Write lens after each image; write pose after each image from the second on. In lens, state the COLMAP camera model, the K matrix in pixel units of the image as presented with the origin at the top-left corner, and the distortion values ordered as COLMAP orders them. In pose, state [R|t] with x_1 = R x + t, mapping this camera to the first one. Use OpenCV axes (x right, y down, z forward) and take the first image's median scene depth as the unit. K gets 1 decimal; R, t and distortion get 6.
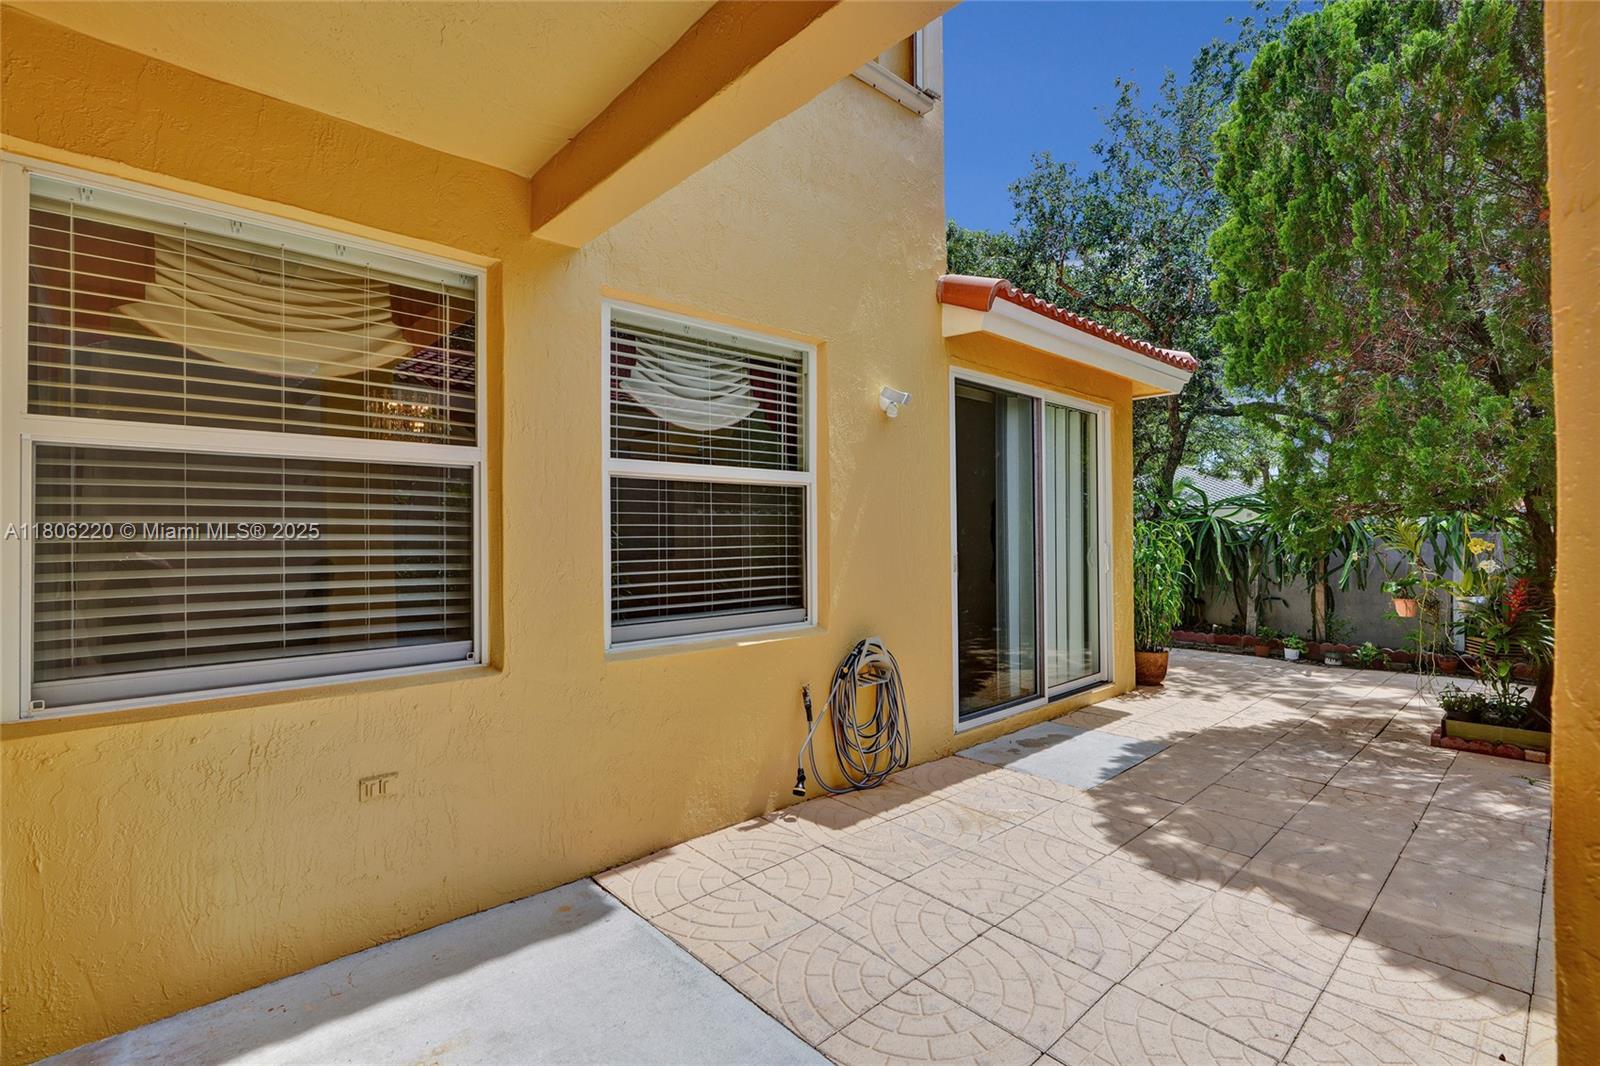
lens RADIAL K [[713.0, 0, 794.0], [0, 713.0, 523.7], [0, 0, 1]] dist [-0.000449, -0.000313]
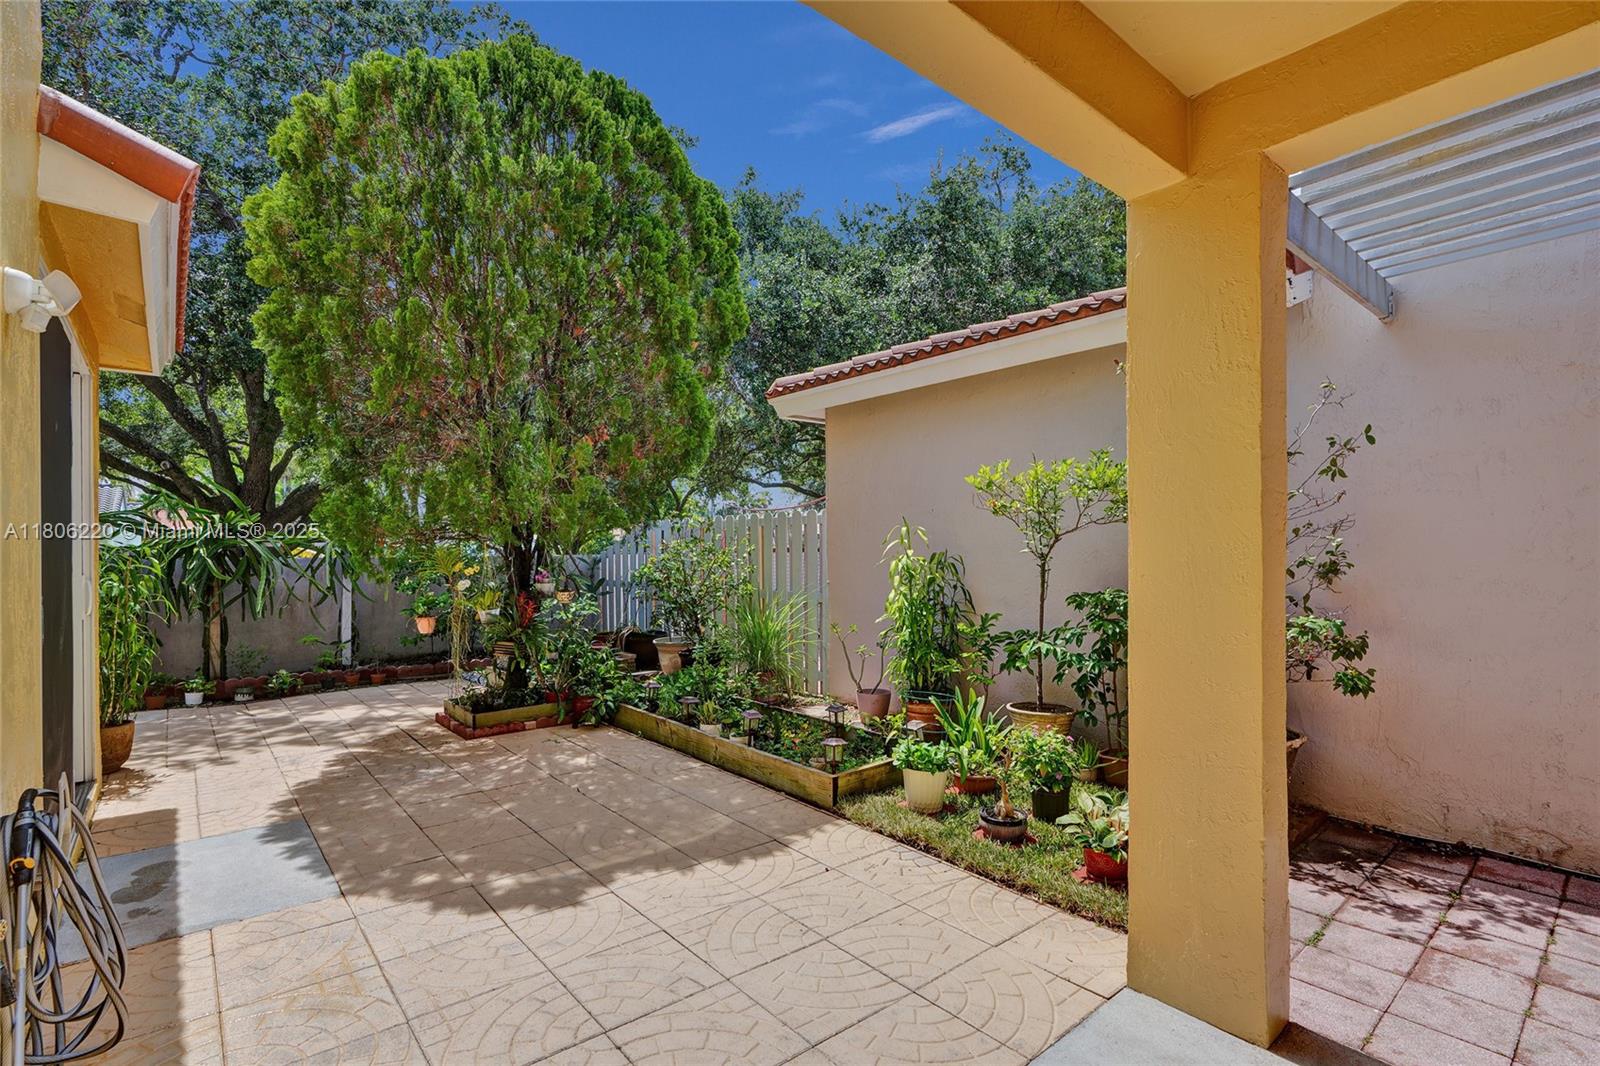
lens RADIAL K [[748.5, 0, 801.7], [0, 748.5, 537.6], [0, 0, 1]] dist [0.001669, 0.000532]
pose [[0.042450, 0.026580, 0.998745, -0.401369], [-0.012168, 0.999586, -0.026085, 0.006187], [-0.999024, -0.011045, 0.042756, 0.500032]]
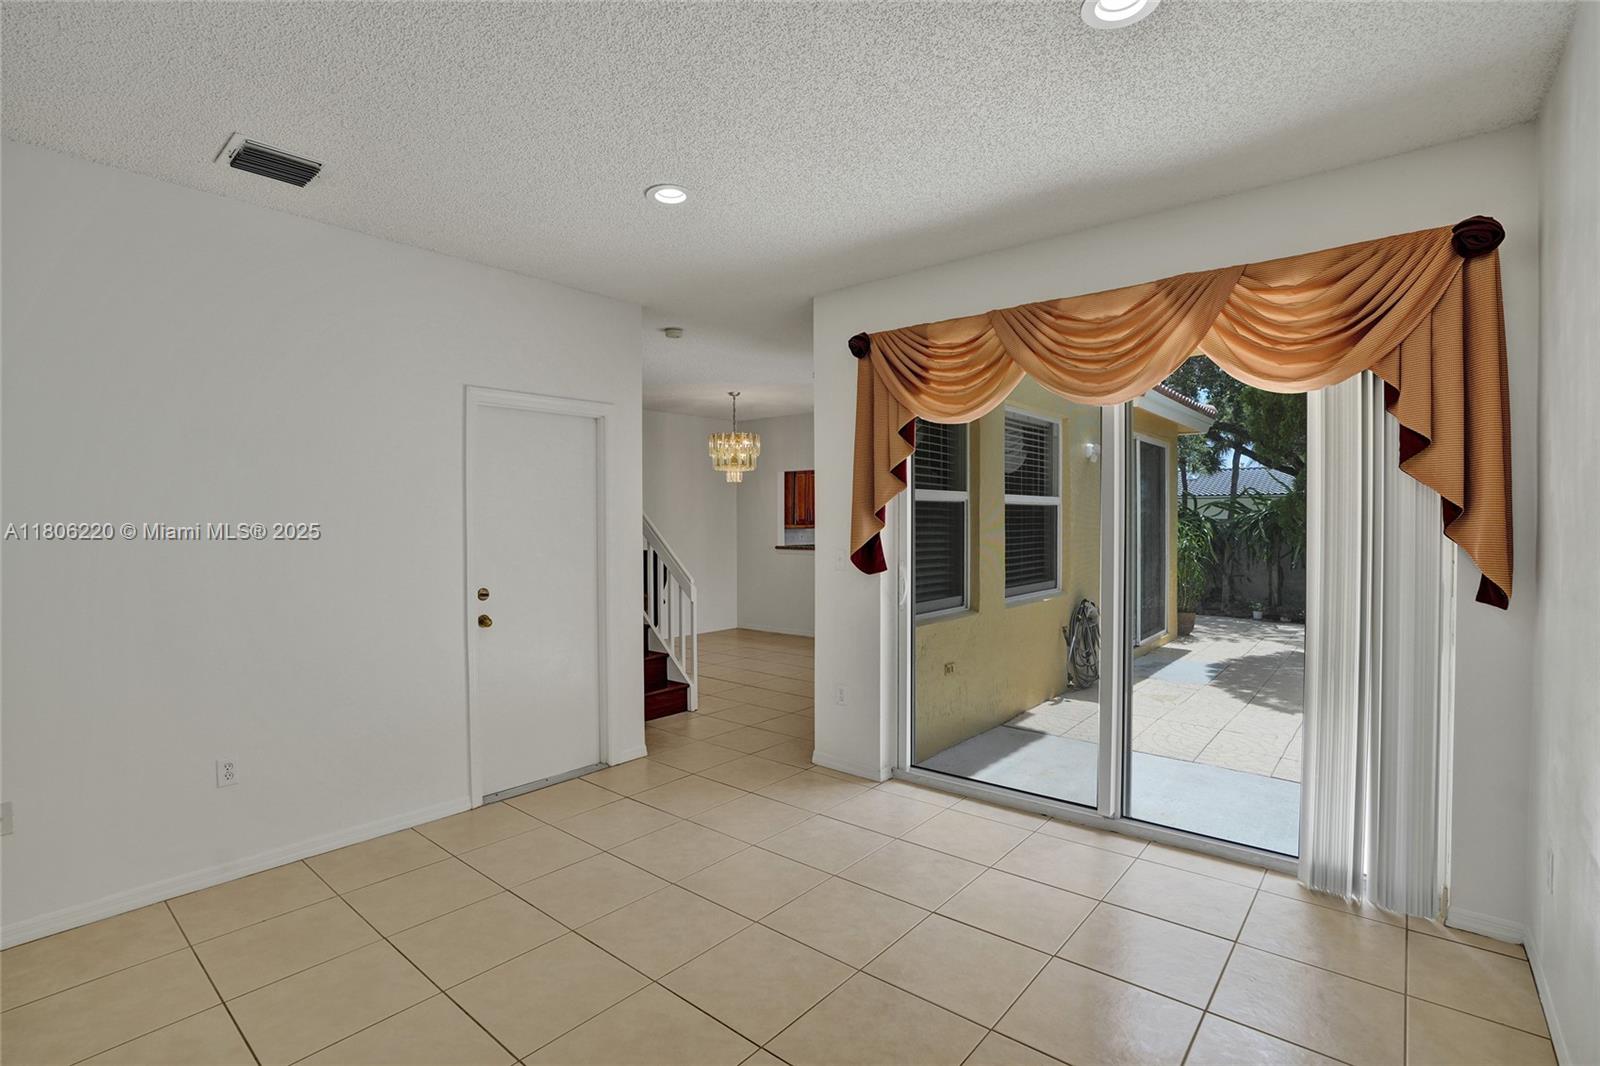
lens RADIAL K [[736.6, 0, 808.6], [0, 736.6, 534.0], [0, 0, 1]] dist [-0.001217, -0.000143]
pose [[0.987851, -0.013822, 0.154789, -0.863674], [0.011287, 0.999788, 0.017246, -0.023856], [-0.154994, -0.015289, 0.987797, -0.625824]]
